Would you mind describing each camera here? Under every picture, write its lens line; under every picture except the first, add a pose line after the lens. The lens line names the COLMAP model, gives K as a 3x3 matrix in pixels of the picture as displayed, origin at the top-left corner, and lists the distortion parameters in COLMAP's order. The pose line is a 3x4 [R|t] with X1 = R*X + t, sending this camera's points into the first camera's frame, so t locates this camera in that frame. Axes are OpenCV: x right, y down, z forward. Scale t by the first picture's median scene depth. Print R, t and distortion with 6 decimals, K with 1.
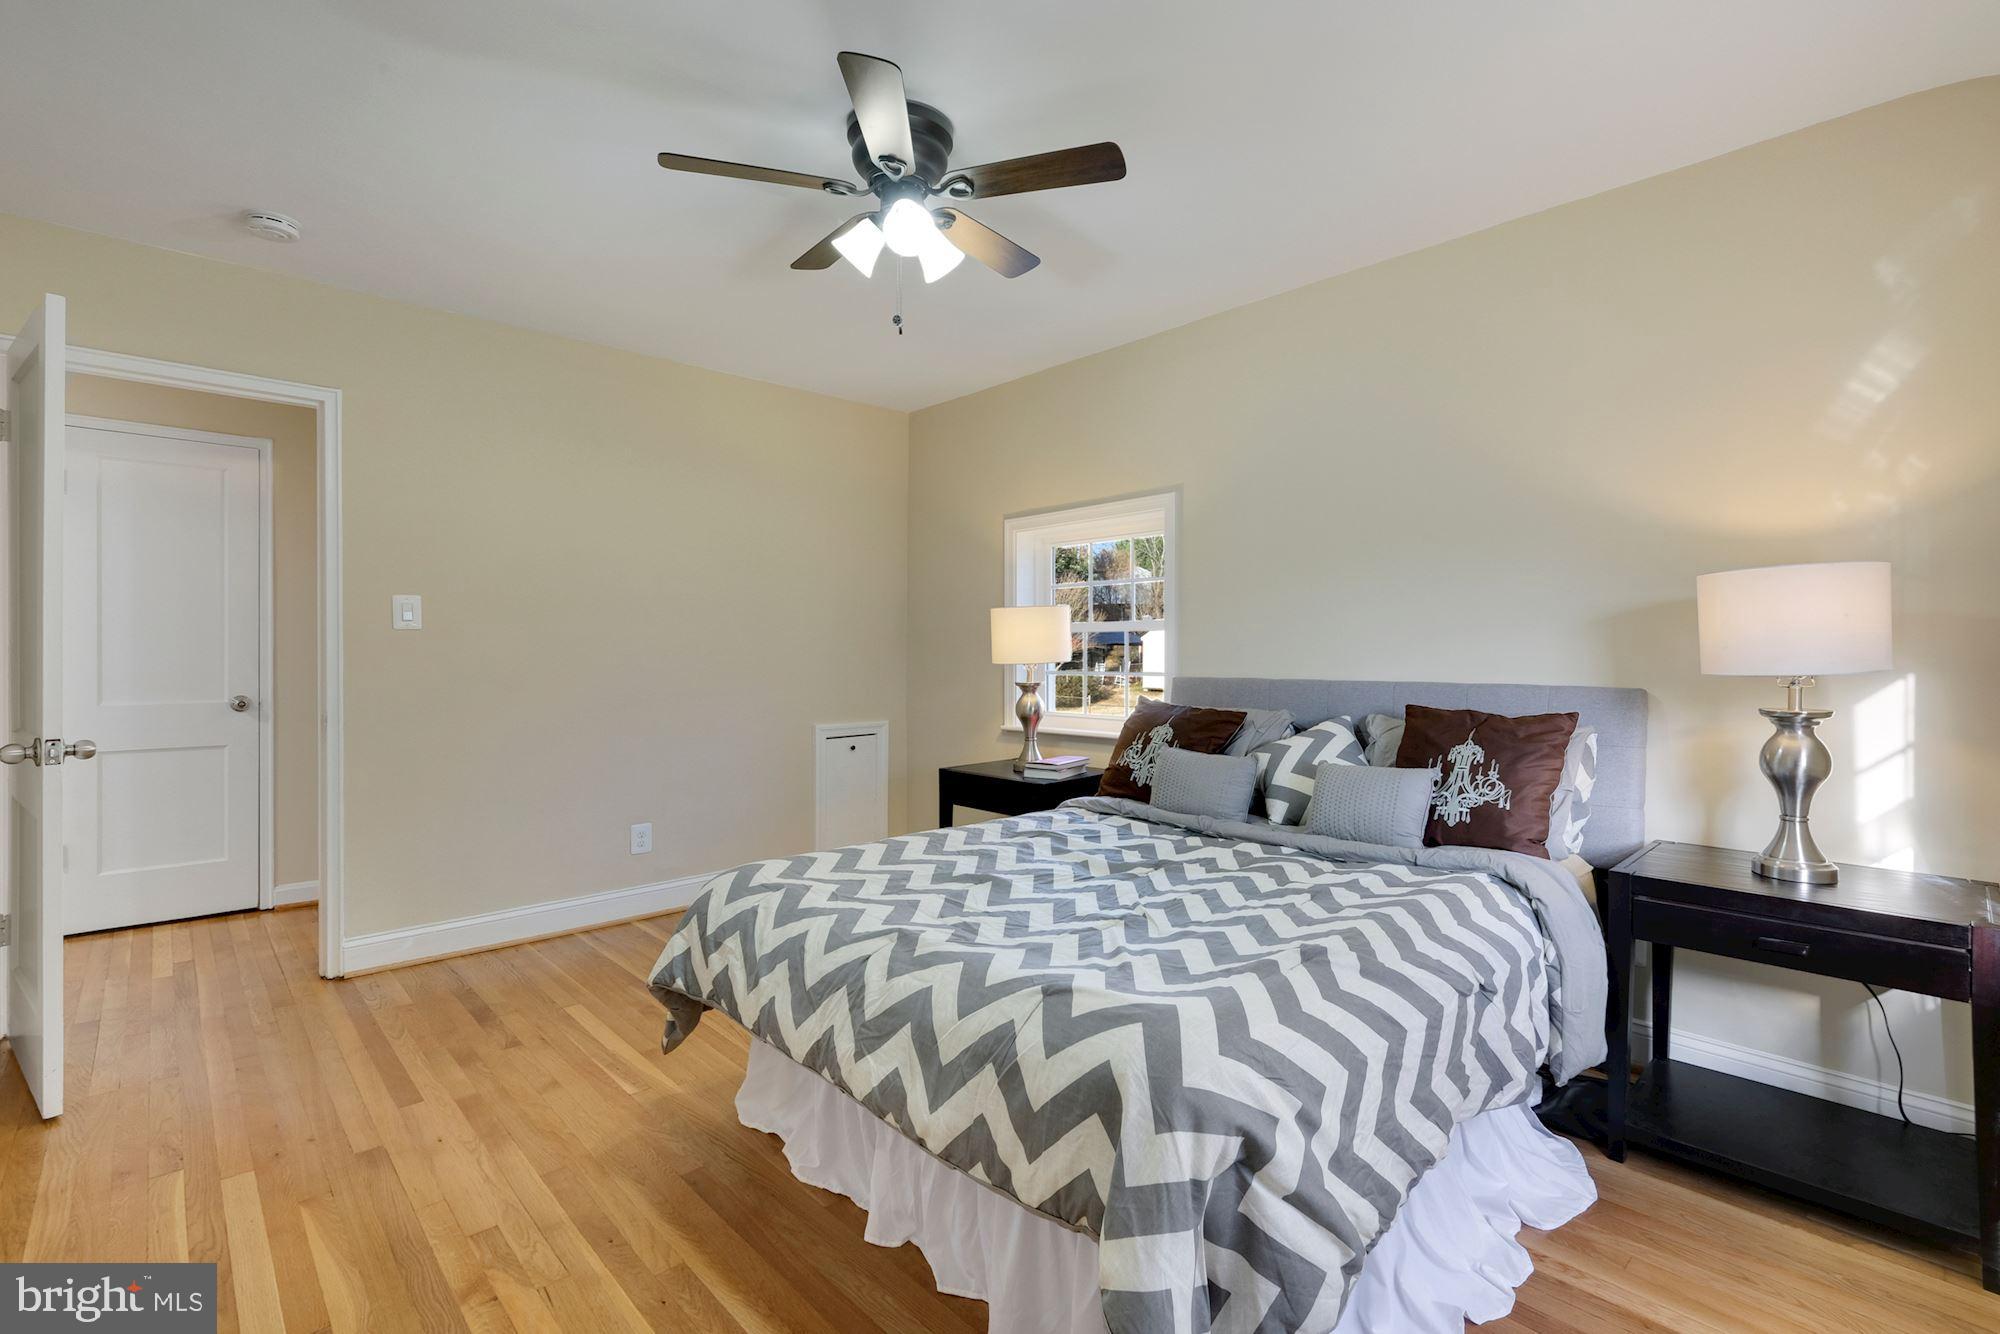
lens RADIAL K [[919.6, 0, 1005.4], [0, 919.6, 646.9], [0, 0, 1]] dist [0.000990, -0.000229]
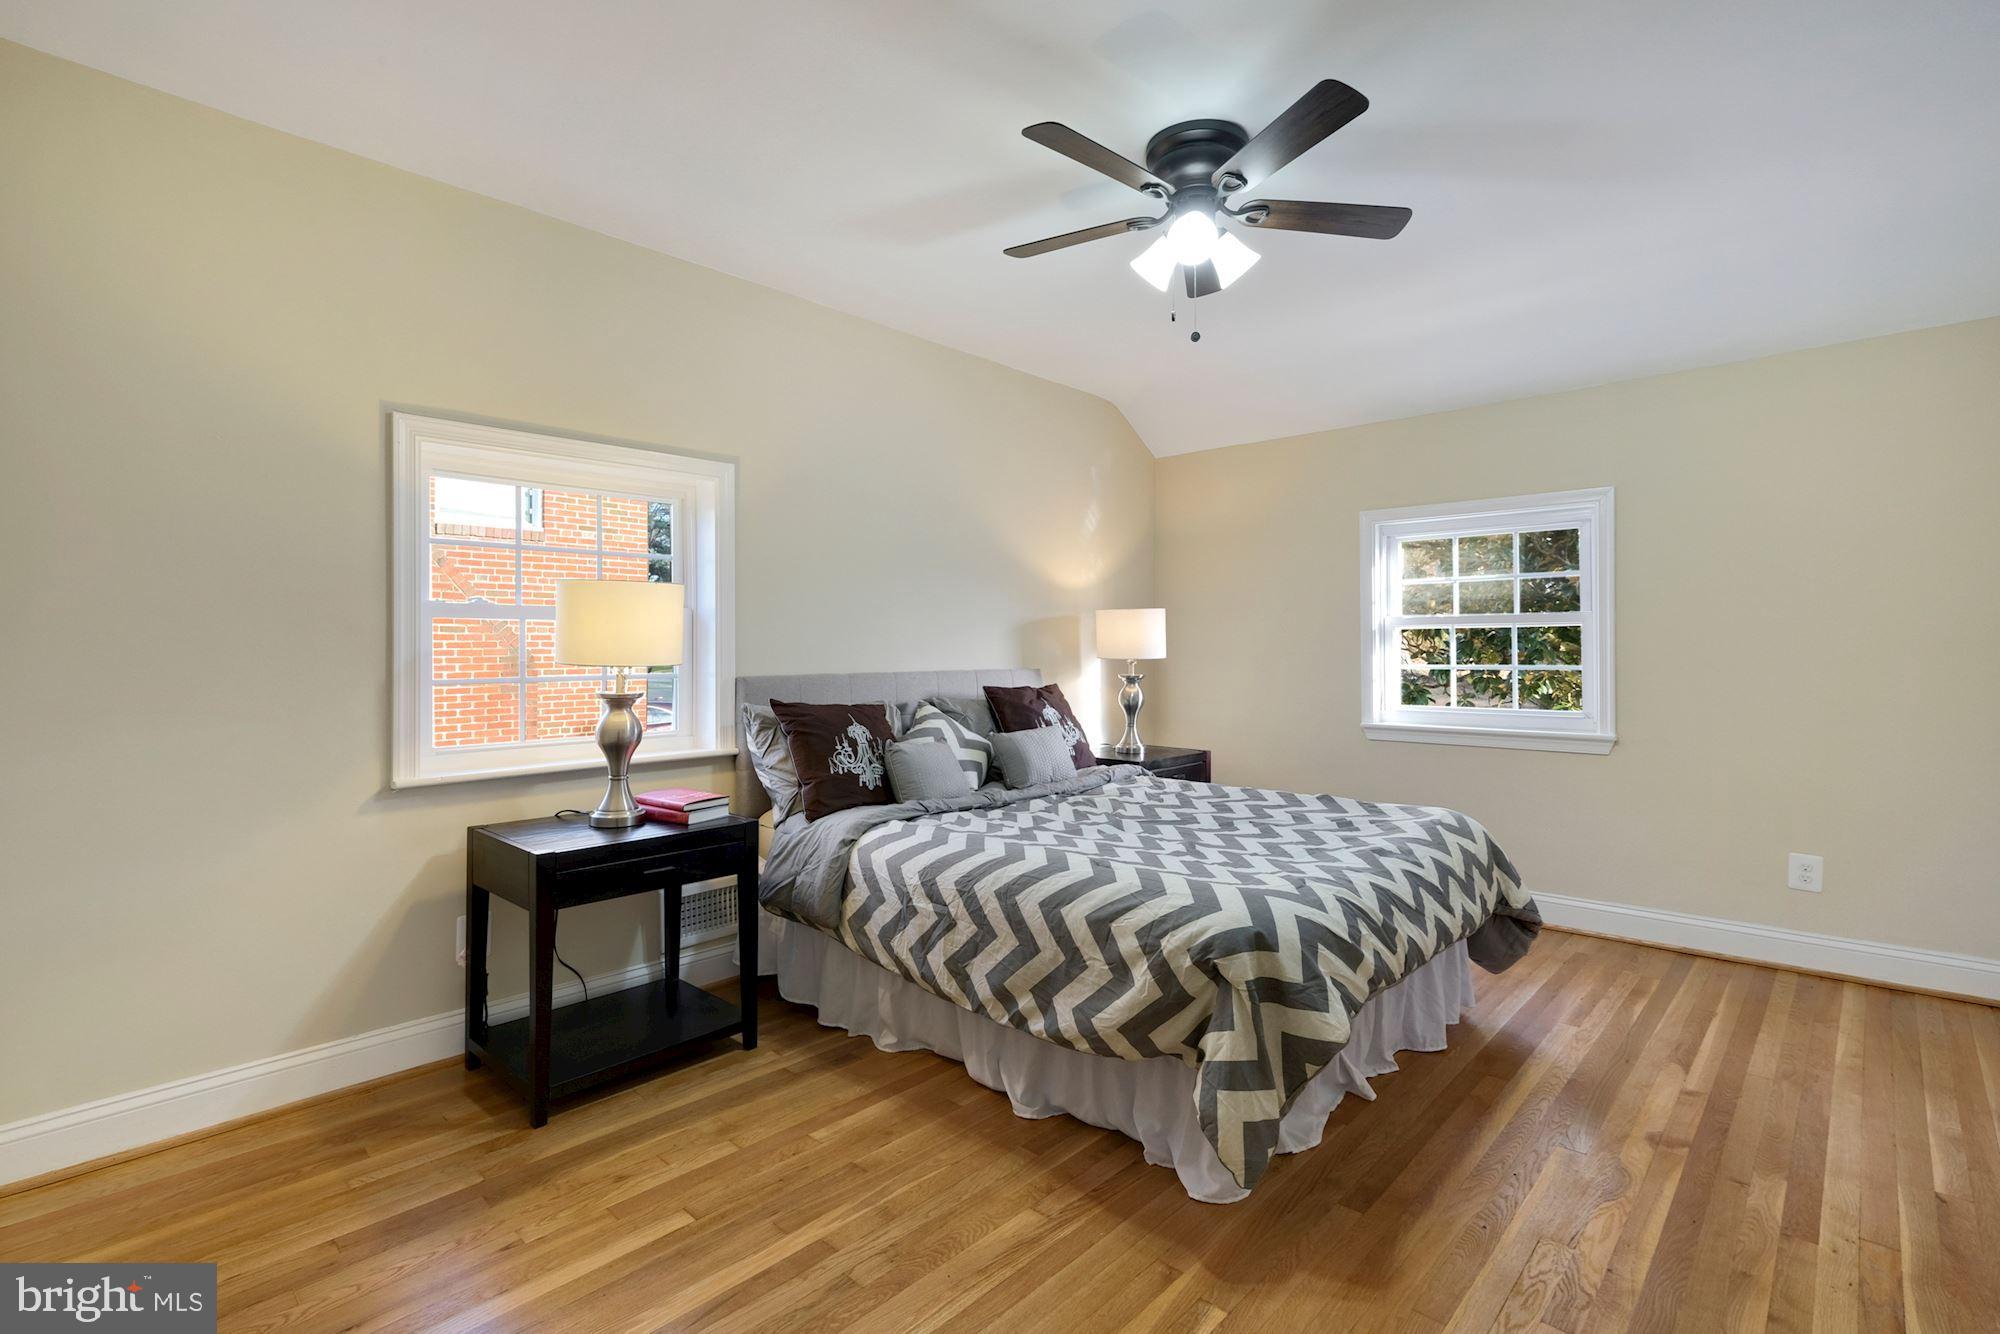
lens RADIAL K [[919.6, 0, 1005.4], [0, 919.6, 646.9], [0, 0, 1]] dist [0.000990, -0.000229]
pose [[-0.050073, 0.005455, 0.998731, -0.677494], [0.003287, 0.999981, -0.005297, 0.008822], [-0.998740, 0.003018, -0.050090, 0.754105]]
